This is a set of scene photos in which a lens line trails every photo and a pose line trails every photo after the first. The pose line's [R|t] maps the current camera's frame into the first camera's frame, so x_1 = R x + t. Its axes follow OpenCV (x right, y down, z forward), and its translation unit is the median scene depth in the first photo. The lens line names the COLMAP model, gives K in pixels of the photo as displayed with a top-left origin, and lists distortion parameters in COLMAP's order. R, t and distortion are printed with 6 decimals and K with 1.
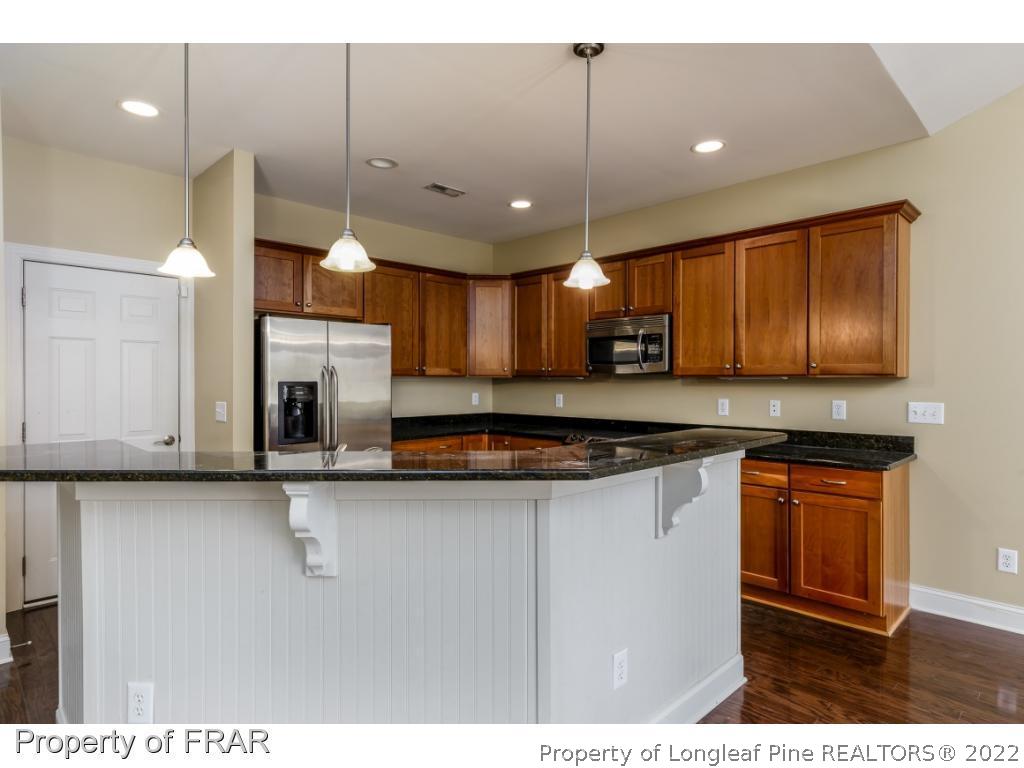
lens RADIAL K [[581.2, 0, 511.7], [0, 581.2, 382.4], [0, 0, 1]] dist [-0.001075, 0.000336]
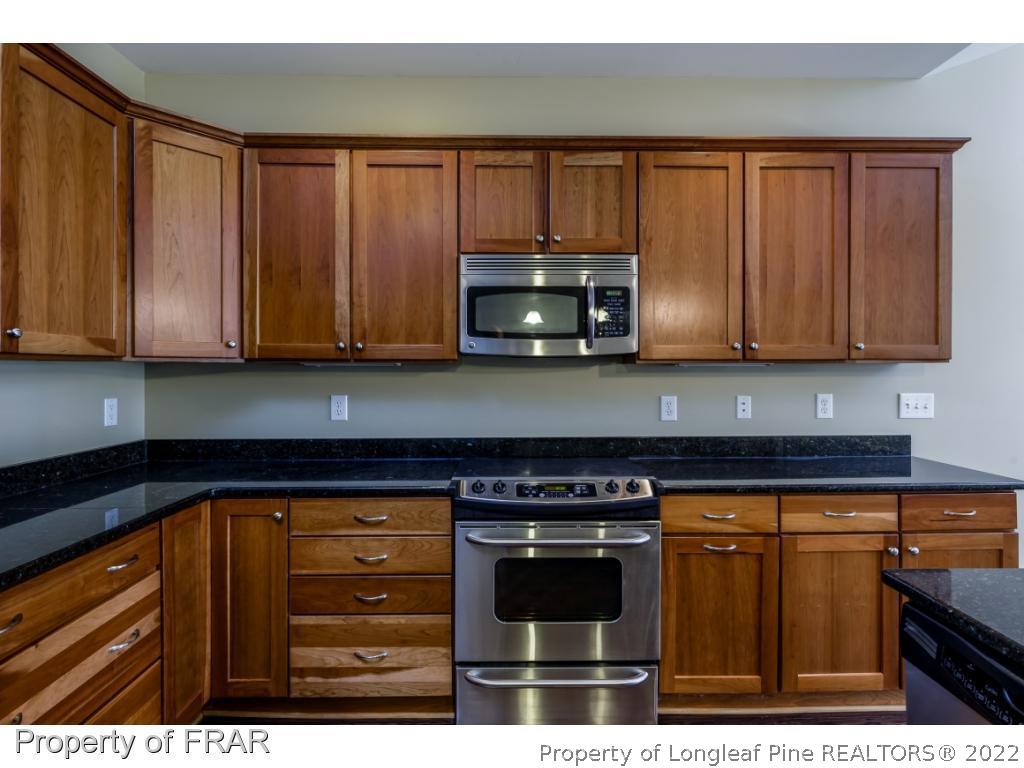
lens RADIAL K [[581.2, 0, 523.0], [0, 581.2, 364.4], [0, 0, 1]] dist [-0.001075, 0.000336]
pose [[0.681442, 0.001142, 0.731871, -0.229972], [0.004296, 0.999975, -0.005561, -0.004082], [-0.731859, 0.006933, 0.681420, 0.663441]]
